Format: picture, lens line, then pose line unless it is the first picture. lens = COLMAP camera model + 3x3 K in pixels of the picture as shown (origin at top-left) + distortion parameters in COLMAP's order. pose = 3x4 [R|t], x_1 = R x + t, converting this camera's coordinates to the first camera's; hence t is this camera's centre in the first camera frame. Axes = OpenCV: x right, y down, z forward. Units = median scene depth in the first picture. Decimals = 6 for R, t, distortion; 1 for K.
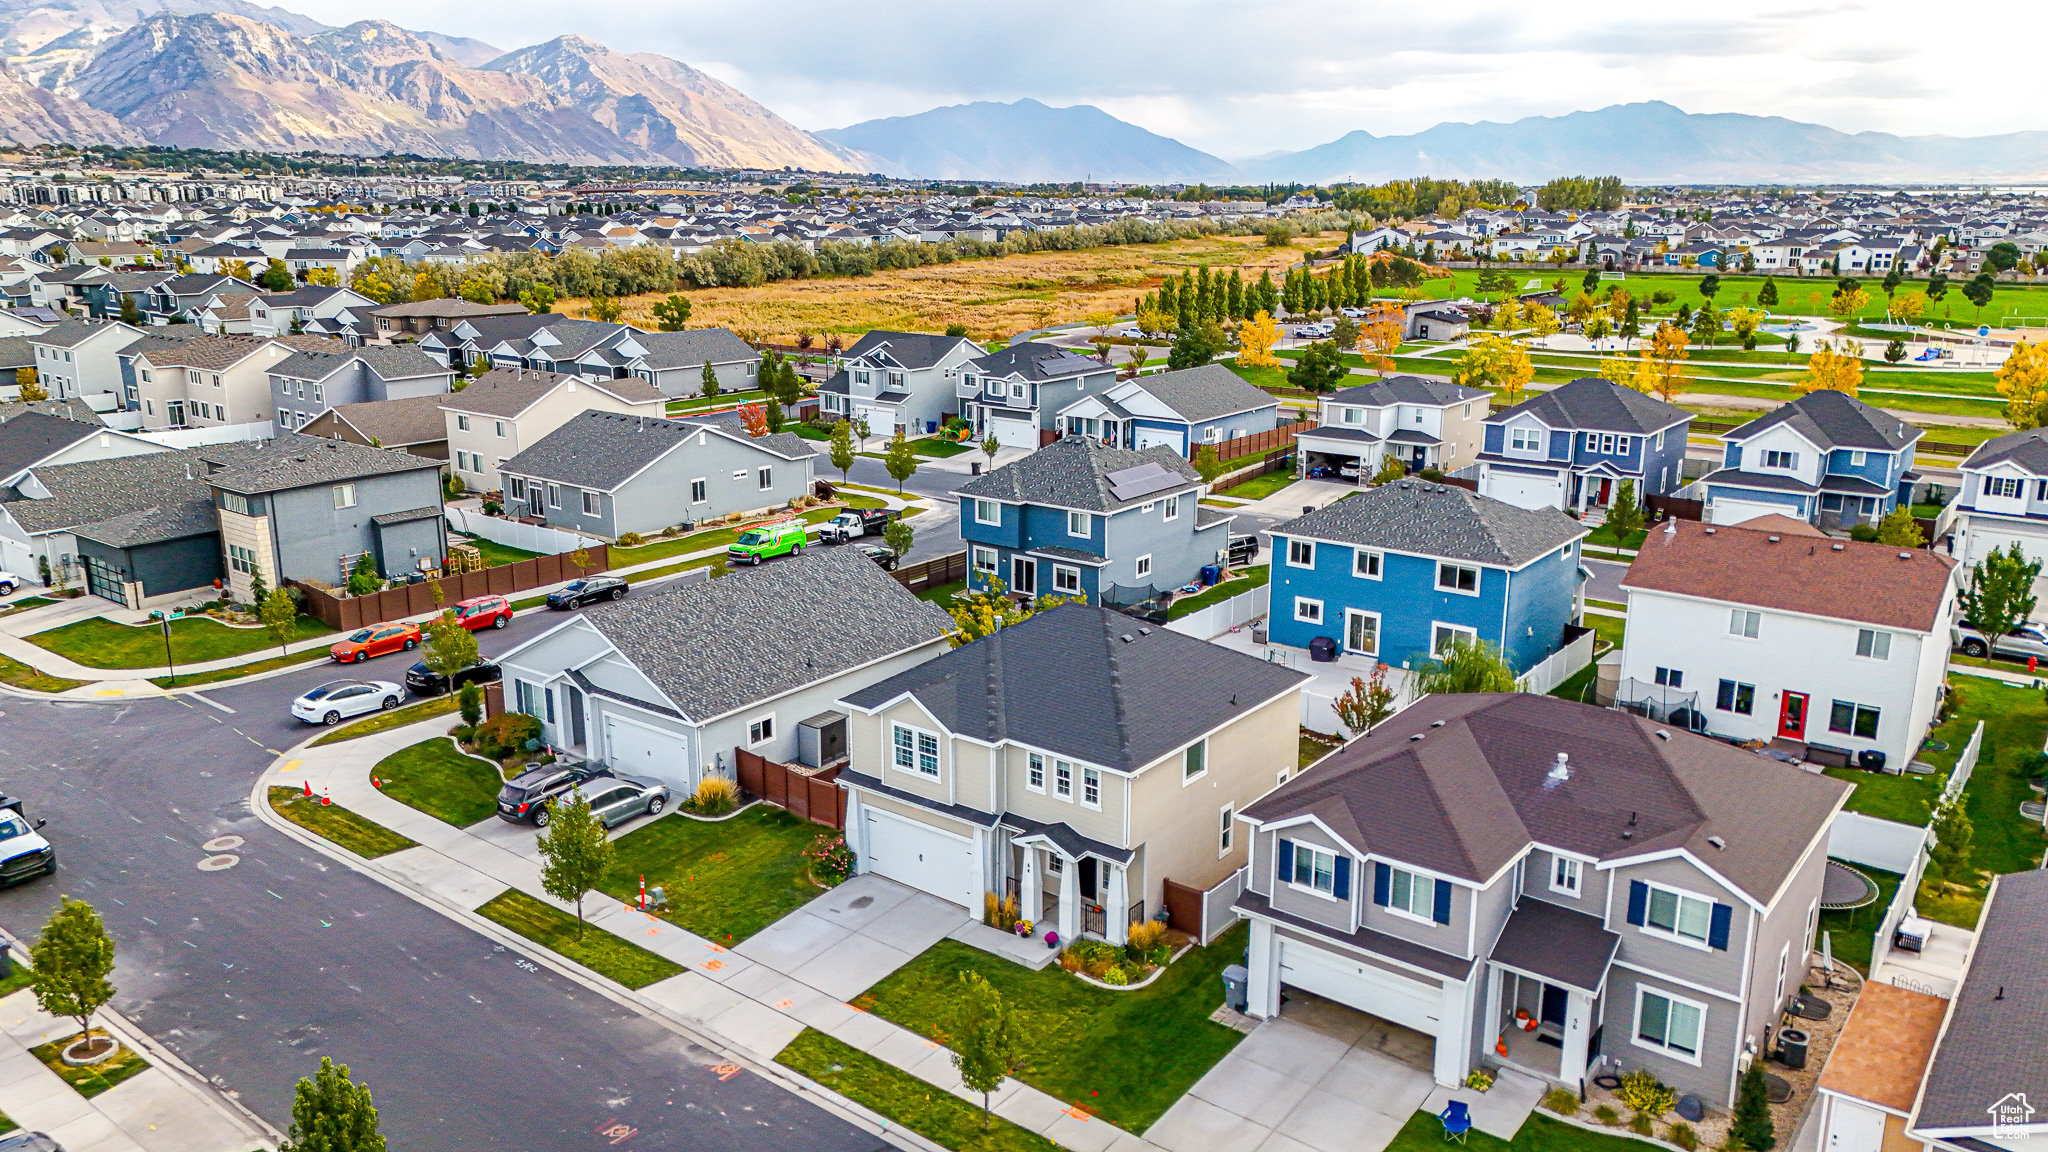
lens RADIAL K [[1499.2, 0, 1024.9], [0, 1499.2, 567.2], [0, 0, 1]] dist [0.079940, -0.075438]
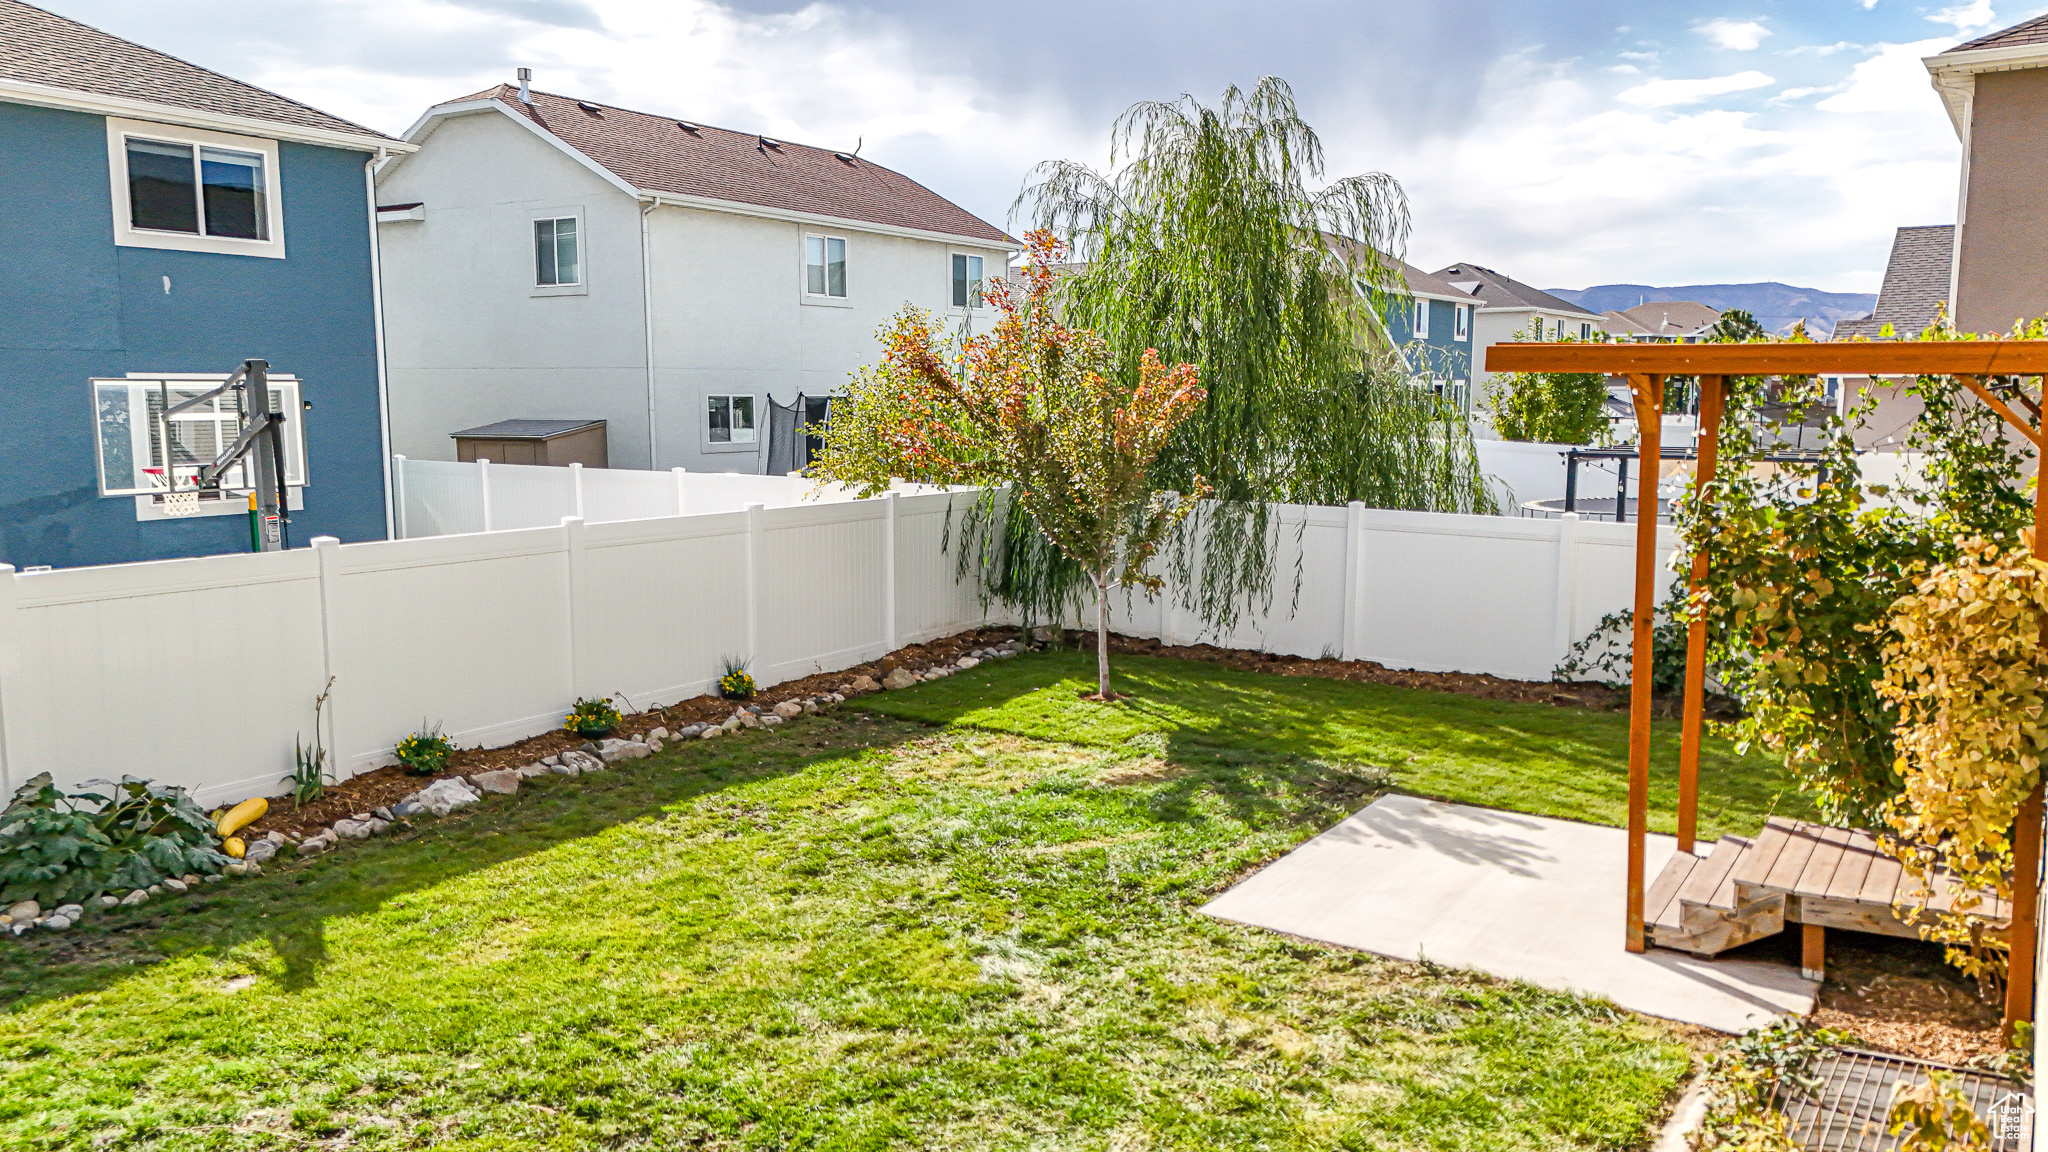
lens RADIAL K [[1499.2, 0, 1028.9], [0, 1499.2, 561.8], [0, 0, 1]] dist [0.079940, -0.075438]
pose [[-0.068684, -0.120688, 0.990312, -0.005346], [0.244161, 0.960434, 0.133981, 0.084692], [-0.967299, 0.250998, -0.036499, 1.060641]]
